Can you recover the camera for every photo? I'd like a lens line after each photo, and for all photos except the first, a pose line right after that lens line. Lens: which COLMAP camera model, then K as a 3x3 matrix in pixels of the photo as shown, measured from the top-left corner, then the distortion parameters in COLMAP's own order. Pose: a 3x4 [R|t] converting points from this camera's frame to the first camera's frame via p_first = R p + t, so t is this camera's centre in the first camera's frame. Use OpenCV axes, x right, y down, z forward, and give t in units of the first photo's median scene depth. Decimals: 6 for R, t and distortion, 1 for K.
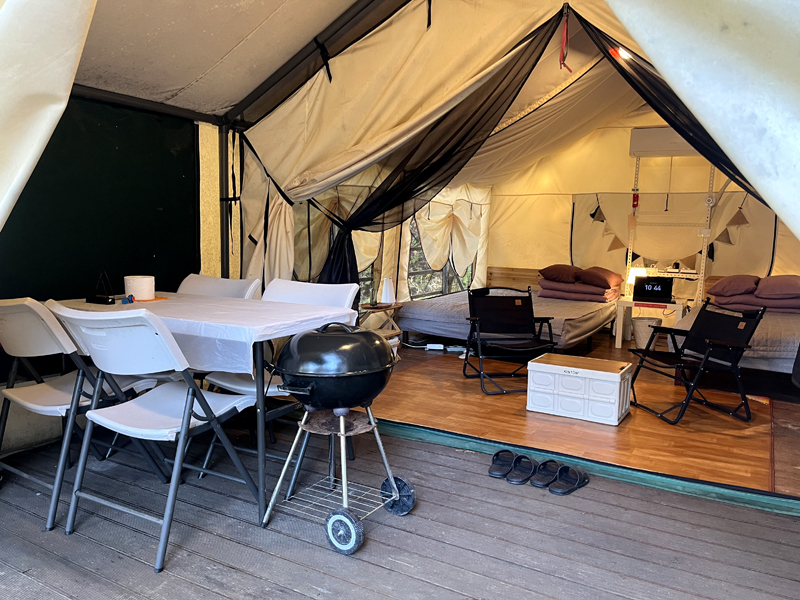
lens RADIAL K [[611.6, 0, 400.2], [0, 611.6, 299.4], [0, 0, 1]] dist [0.032495, -0.014221]
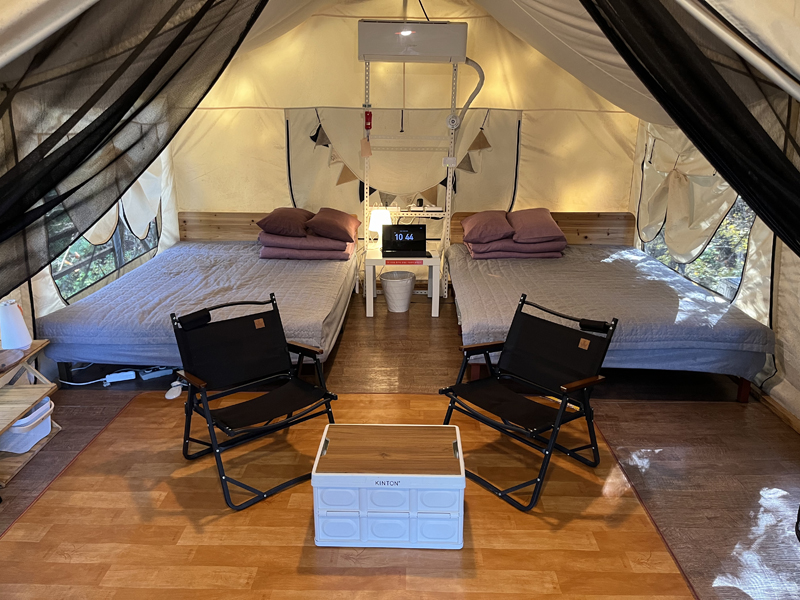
lens RADIAL K [[611.6, 0, 400.2], [0, 611.6, 303.1], [0, 0, 1]] dist [0.032495, -0.014221]
pose [[0.871952, -0.162127, 0.461968, 0.024446], [0.069324, 0.974957, 0.211312, -0.100318], [-0.484659, -0.152228, 0.861355, 0.289832]]
